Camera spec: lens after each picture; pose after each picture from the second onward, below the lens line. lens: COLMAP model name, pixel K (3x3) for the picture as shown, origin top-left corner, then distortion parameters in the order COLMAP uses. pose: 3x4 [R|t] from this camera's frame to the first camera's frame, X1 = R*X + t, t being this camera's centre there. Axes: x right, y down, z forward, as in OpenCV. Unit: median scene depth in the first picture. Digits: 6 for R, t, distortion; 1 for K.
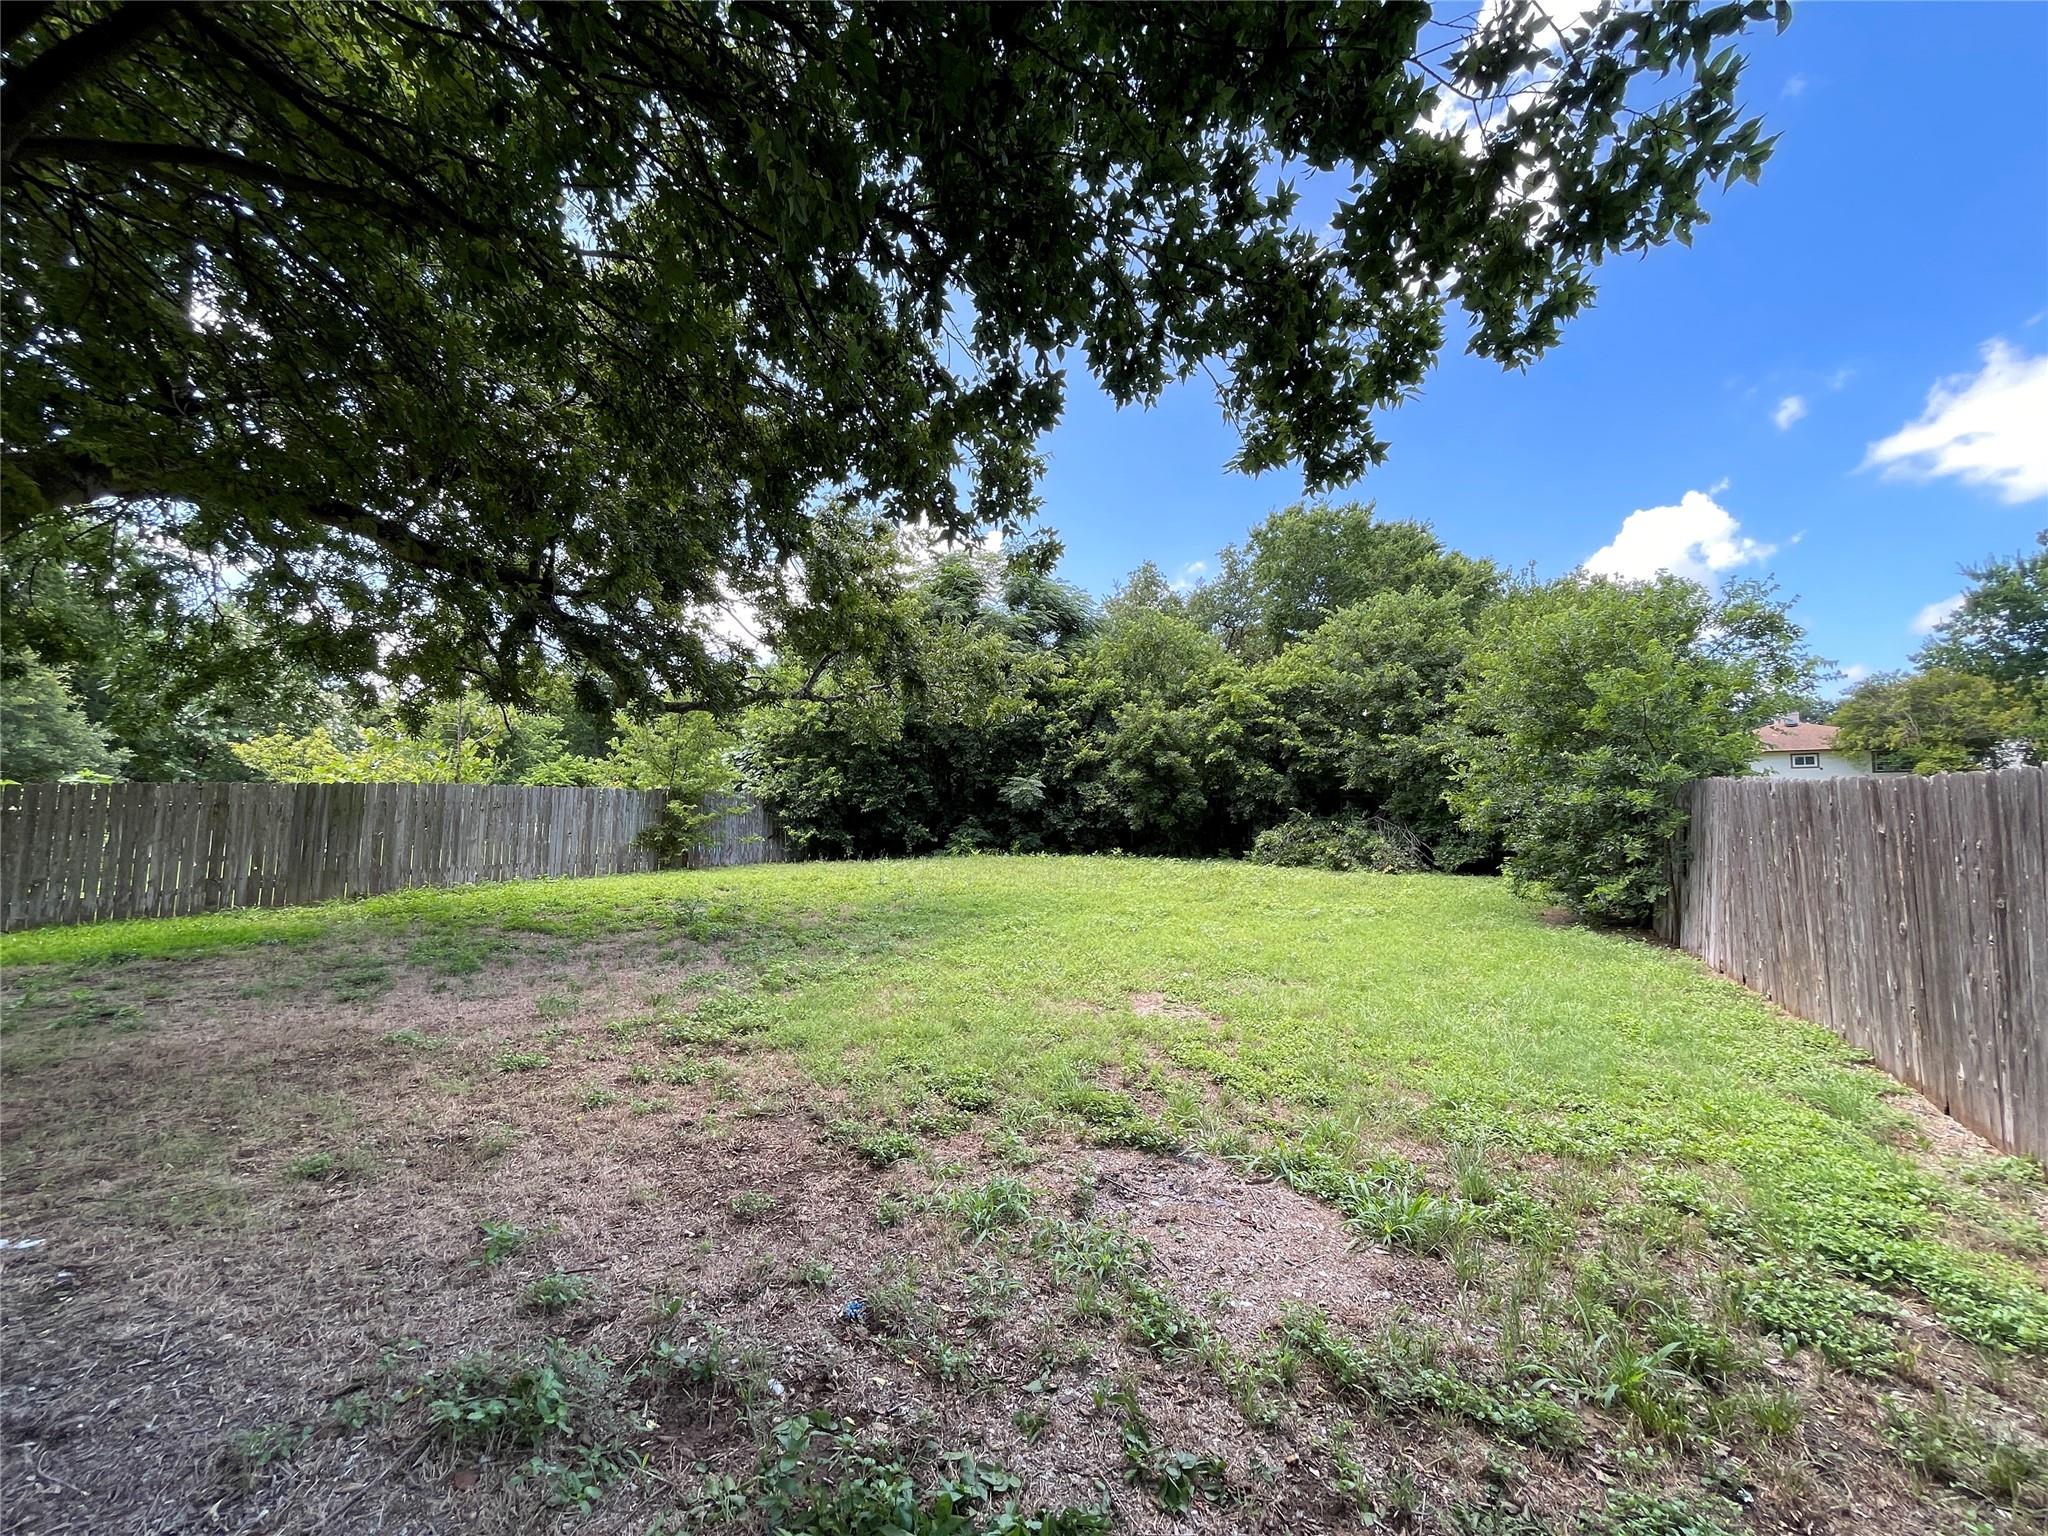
lens RADIAL K [[825.0, 0, 1023.8], [0, 825.0, 755.7], [0, 0, 1]] dist [-0.004302, 0.000978]
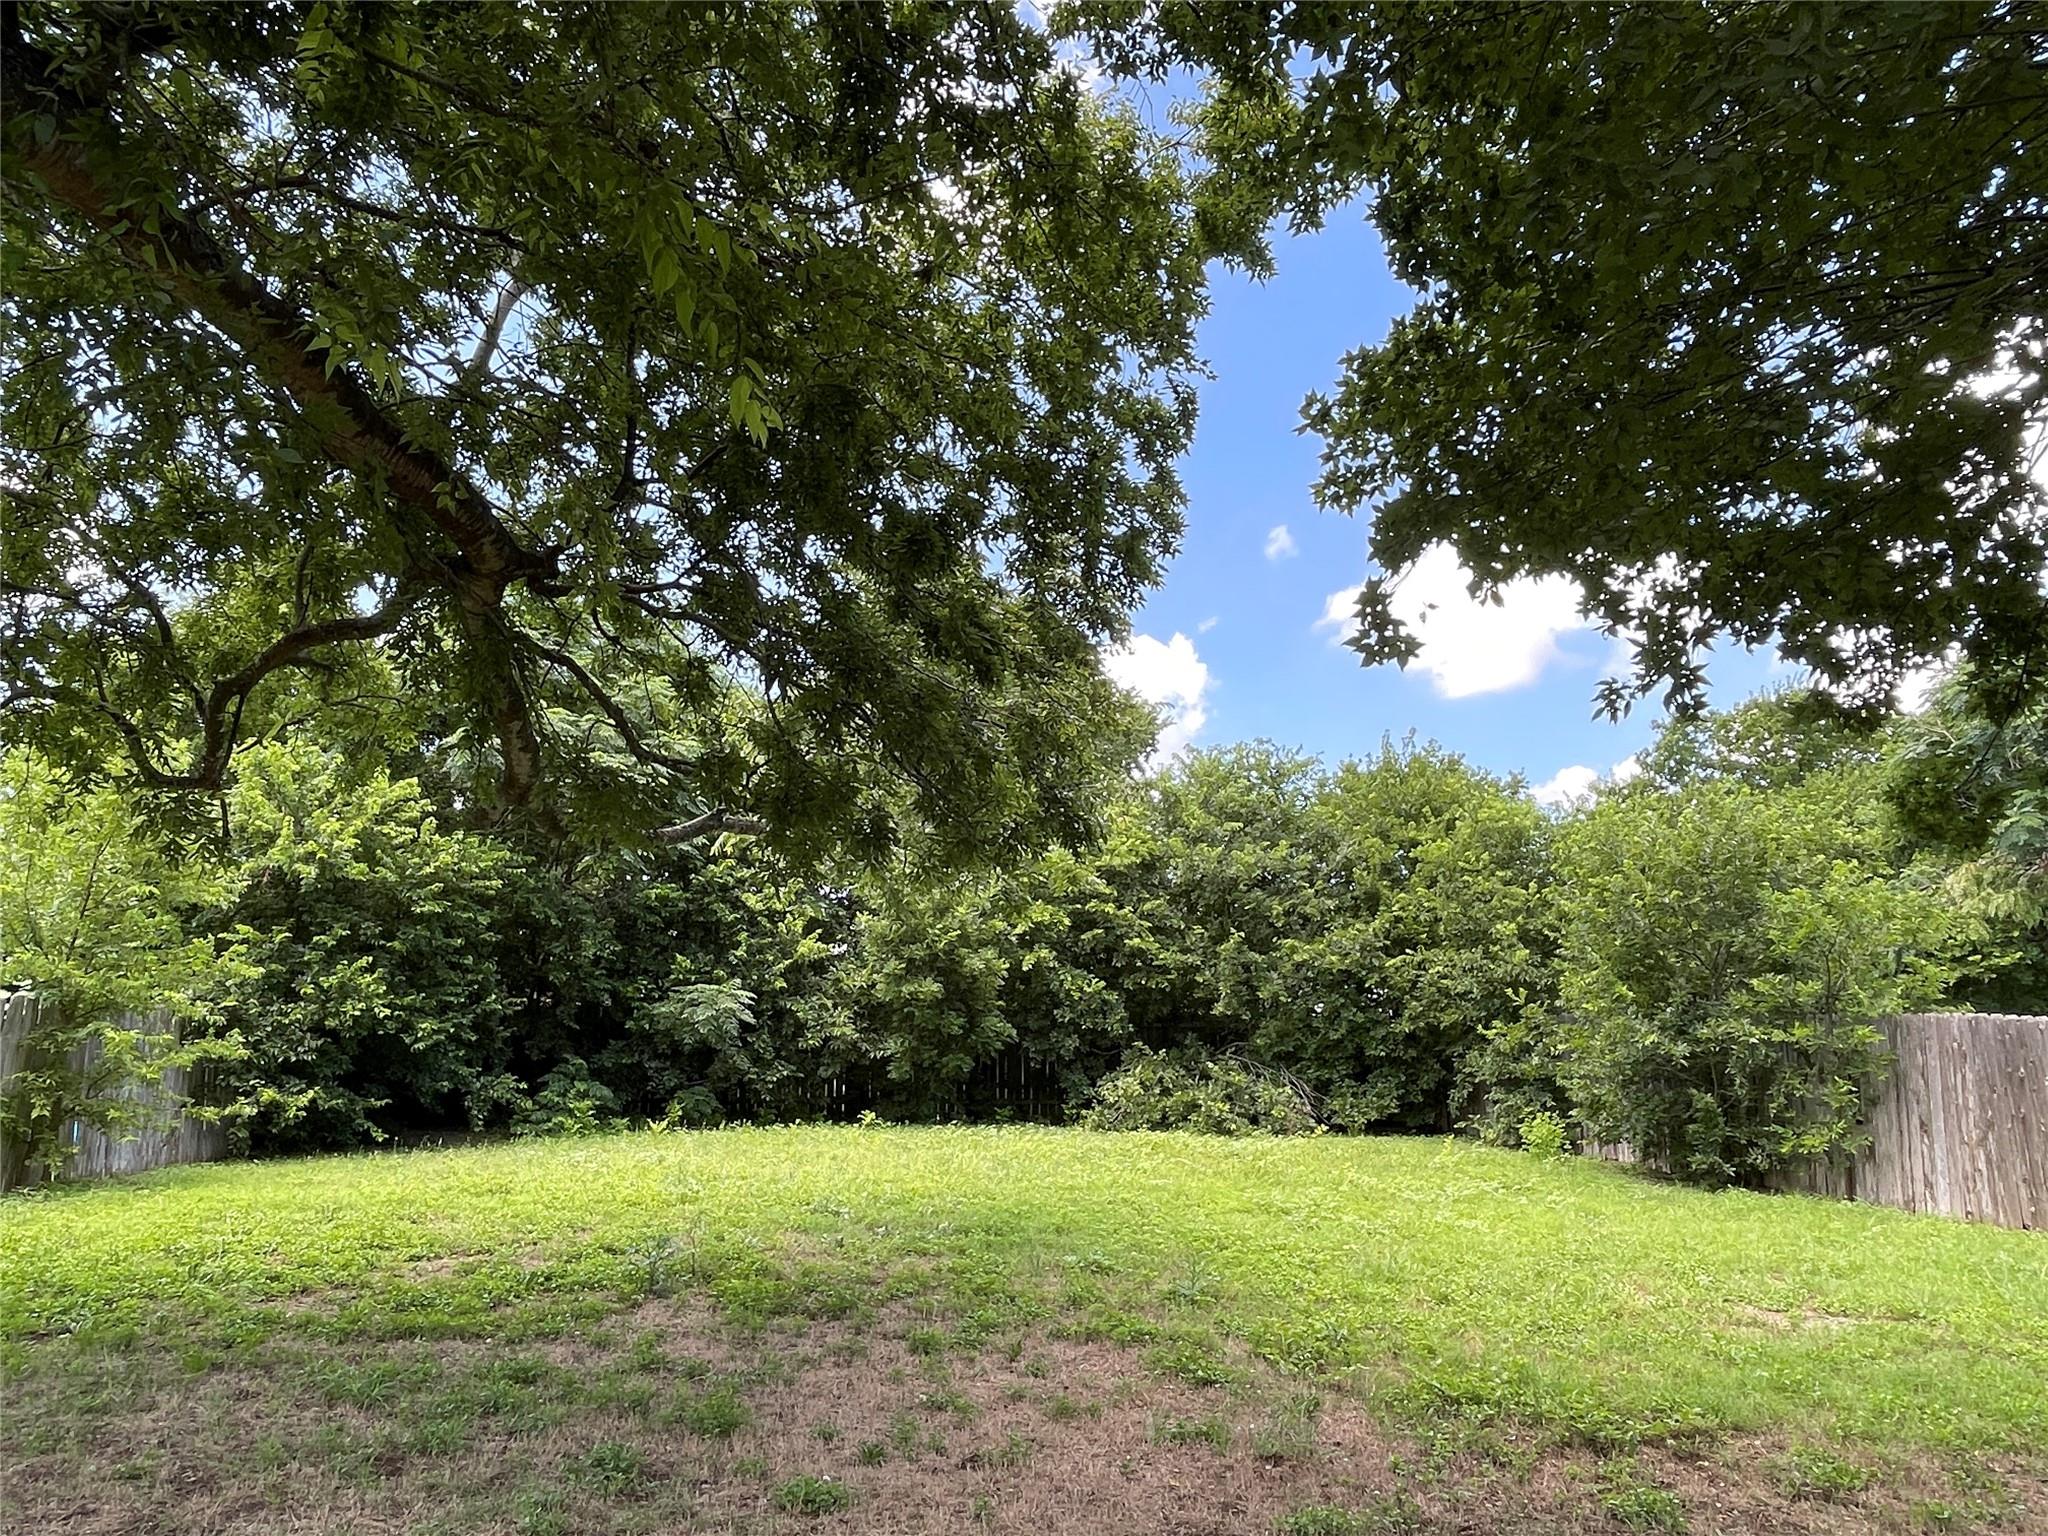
lens RADIAL K [[1435.6, 0, 1021.6], [0, 1435.6, 760.0], [0, 0, 1]] dist [0.042726, -0.001717]
pose [[0.829519, 0.110797, 0.547378, -0.403346], [-0.037032, 0.988878, -0.144043, 0.008139], [-0.557249, 0.099216, 0.824396, 0.066459]]
